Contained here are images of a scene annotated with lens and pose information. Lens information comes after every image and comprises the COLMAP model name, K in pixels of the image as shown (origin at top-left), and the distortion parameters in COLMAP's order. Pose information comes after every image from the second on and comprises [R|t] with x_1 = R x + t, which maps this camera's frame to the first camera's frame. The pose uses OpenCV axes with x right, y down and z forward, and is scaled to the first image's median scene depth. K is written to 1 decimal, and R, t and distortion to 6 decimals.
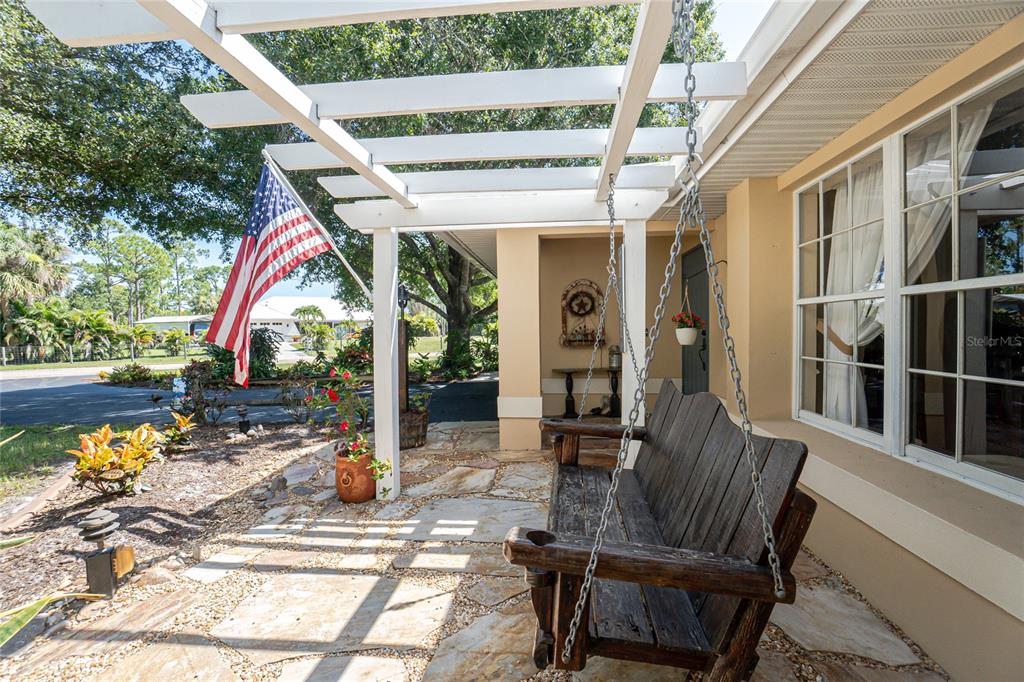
lens RADIAL K [[444.2, 0, 512.0], [0, 444.2, 341.0], [0, 0, 1]] dist [-0.069915, 0.026737]
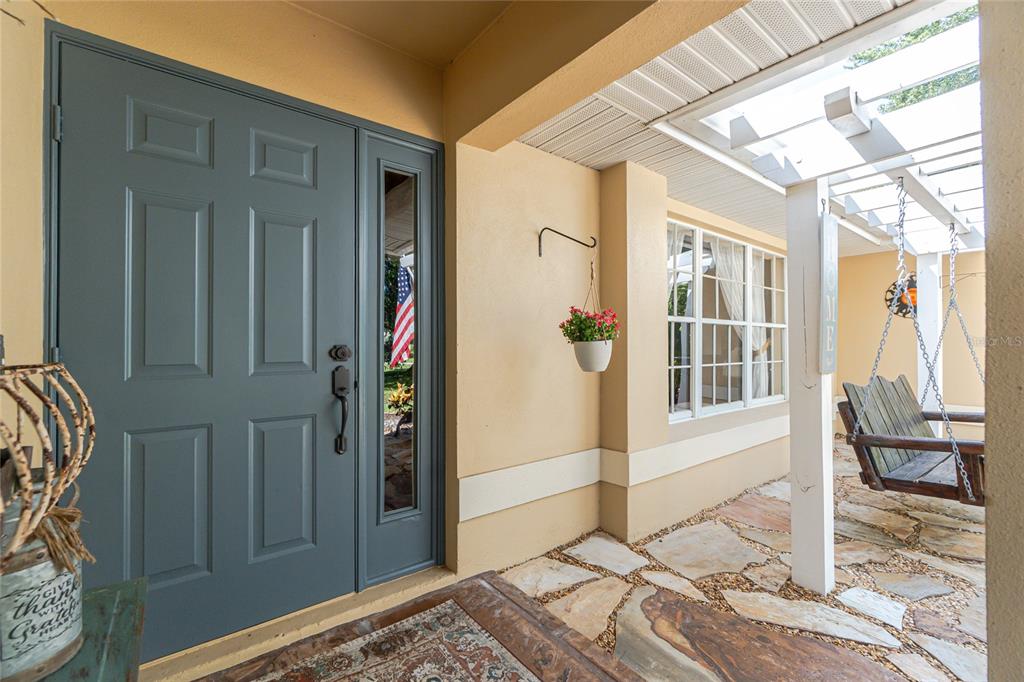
lens RADIAL K [[436.4, 0, 512.0], [0, 436.4, 341.0], [0, 0, 1]] dist [-0.000168, 0.000038]
pose [[-0.691324, 0.019442, 0.722283, 0.160314], [0.029927, 0.999551, 0.001740, -0.060675], [-0.721925, 0.022819, -0.691595, 2.778684]]
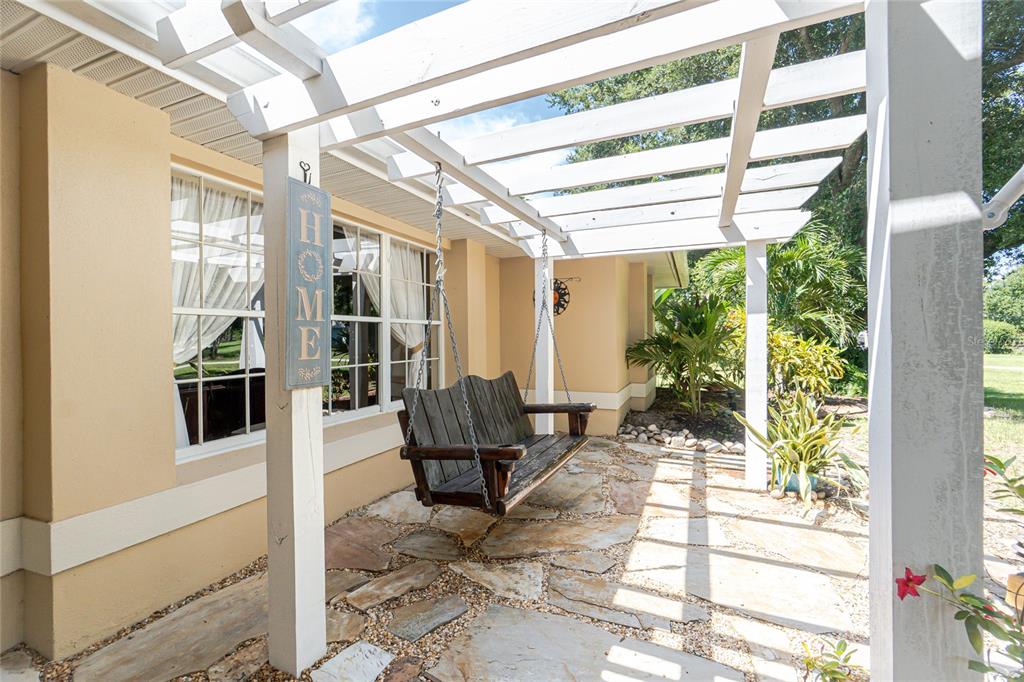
lens RADIAL K [[436.4, 0, 512.0], [0, 436.4, 341.0], [0, 0, 1]] dist [-0.000168, 0.000038]
pose [[-0.953308, 0.018464, 0.301434, -0.206279], [0.029853, 0.999002, 0.033222, -0.061525], [-0.300520, 0.040670, -0.952908, 2.185091]]
